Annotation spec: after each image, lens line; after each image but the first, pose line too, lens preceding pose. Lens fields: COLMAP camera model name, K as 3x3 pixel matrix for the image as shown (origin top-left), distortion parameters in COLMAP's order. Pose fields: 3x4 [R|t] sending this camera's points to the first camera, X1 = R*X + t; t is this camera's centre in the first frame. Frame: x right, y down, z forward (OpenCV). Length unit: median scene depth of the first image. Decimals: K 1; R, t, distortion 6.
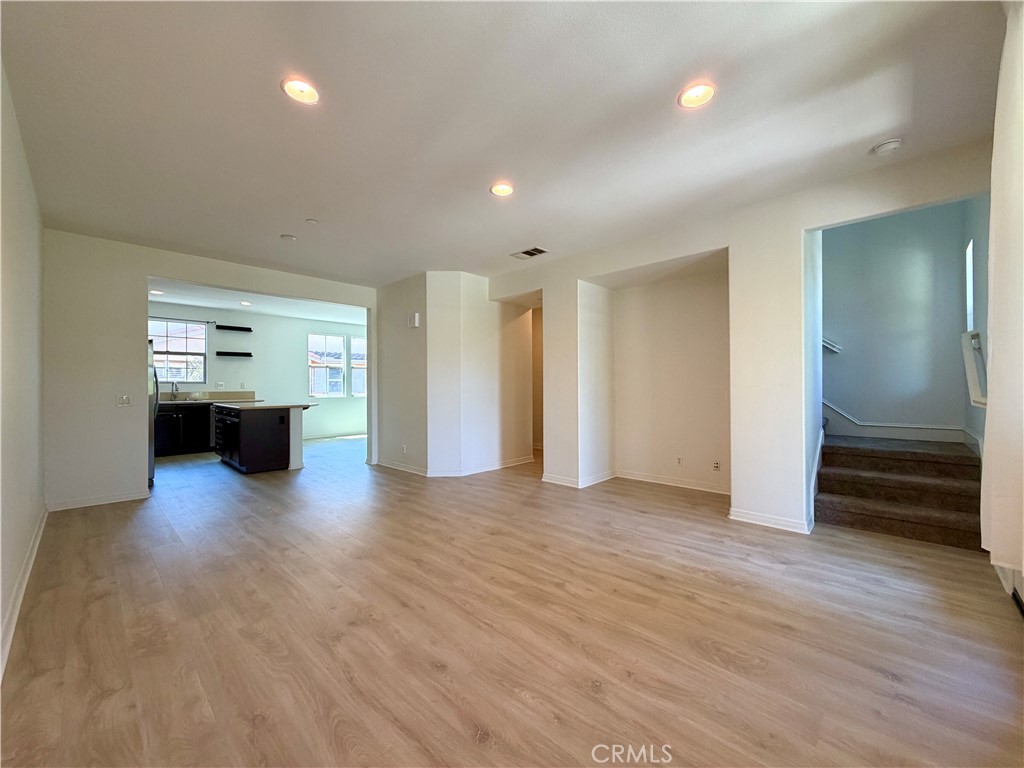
lens RADIAL K [[408.6, 0, 507.5], [0, 408.6, 383.9], [0, 0, 1]] dist [0.000144, 0.000098]
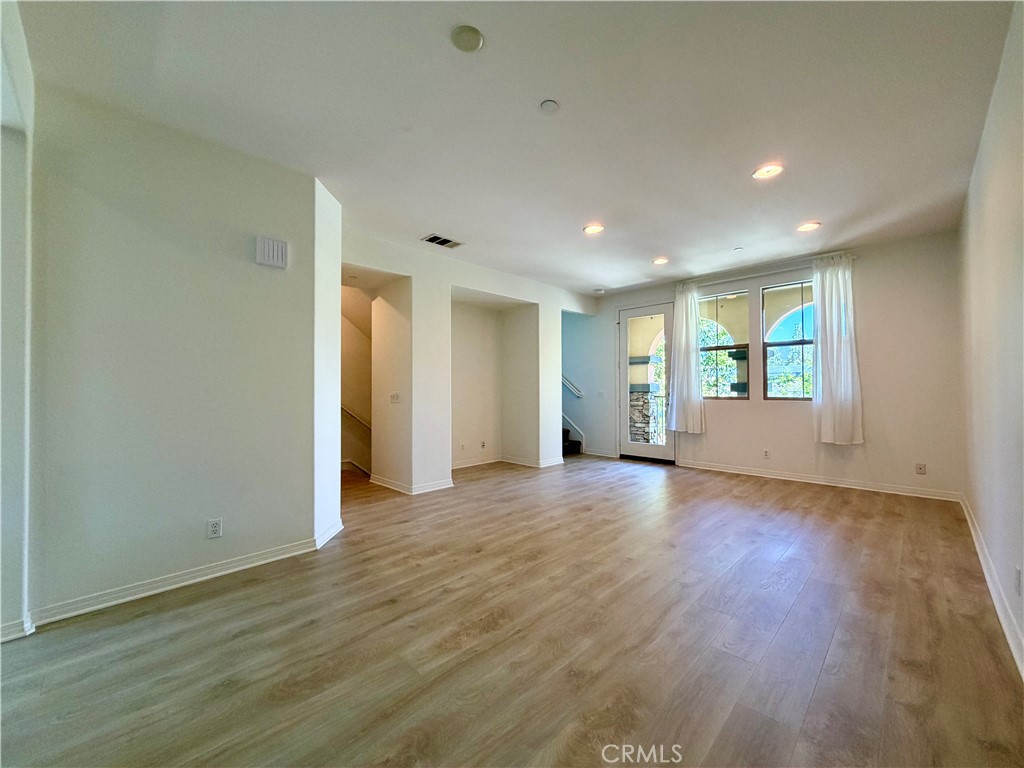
lens RADIAL K [[408.6, 0, 507.5], [0, 408.6, 383.9], [0, 0, 1]] dist [0.000144, 0.000098]
pose [[0.018191, 0.017892, 0.999674, -1.134582], [-0.000918, 0.999840, -0.017878, 0.019633], [-0.999834, -0.000592, 0.018204, 1.112333]]
